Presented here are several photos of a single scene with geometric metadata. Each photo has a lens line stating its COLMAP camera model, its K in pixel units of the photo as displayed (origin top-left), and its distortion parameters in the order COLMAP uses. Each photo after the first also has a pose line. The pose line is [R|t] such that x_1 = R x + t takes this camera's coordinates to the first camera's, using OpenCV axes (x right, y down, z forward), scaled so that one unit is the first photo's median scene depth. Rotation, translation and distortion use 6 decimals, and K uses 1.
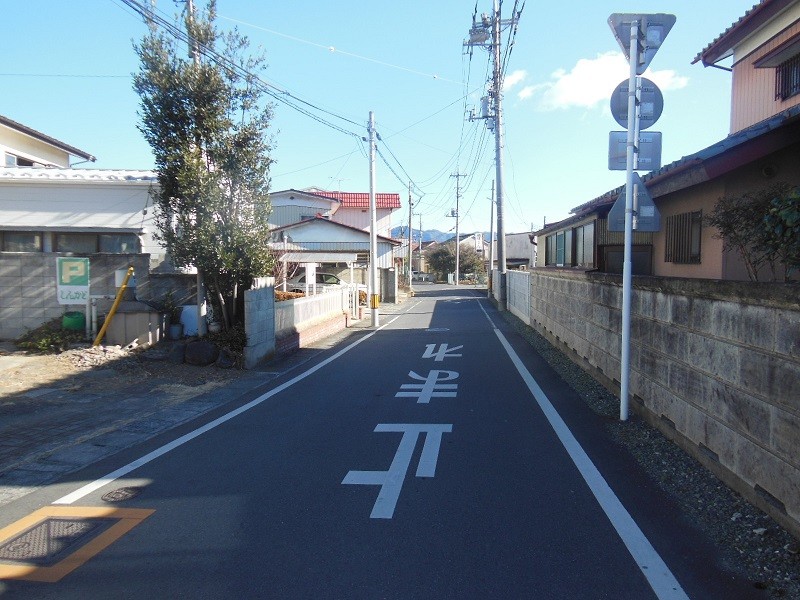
lens RADIAL K [[566.8, 0, 400.7], [0, 566.8, 299.9], [0, 0, 1]] dist [-0.009700, 0.001295]
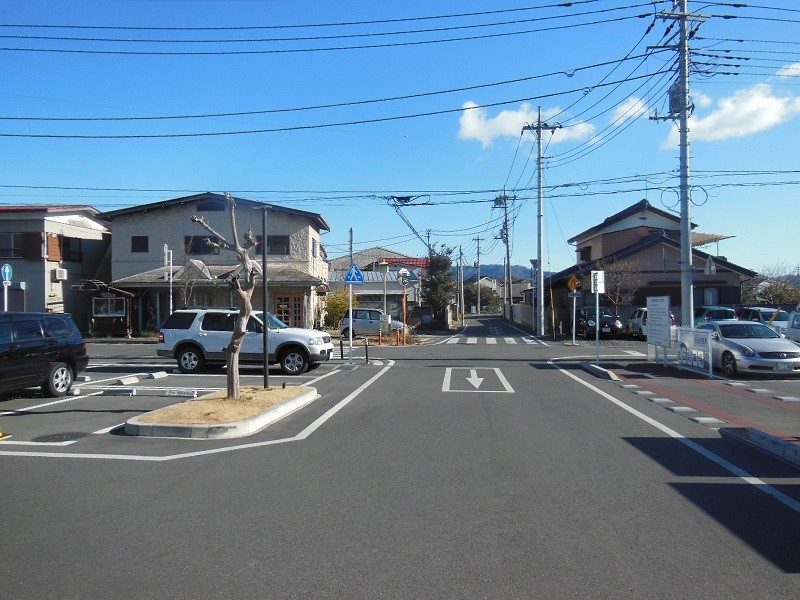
lens RADIAL K [[566.8, 0, 398.8], [0, 566.8, 303.3], [0, 0, 1]] dist [-0.009700, 0.001295]
pose [[0.999761, -0.015389, -0.015509, -0.172346], [0.014535, 0.998448, -0.053762, 0.044993], [0.016313, 0.053524, 0.998433, -0.934458]]
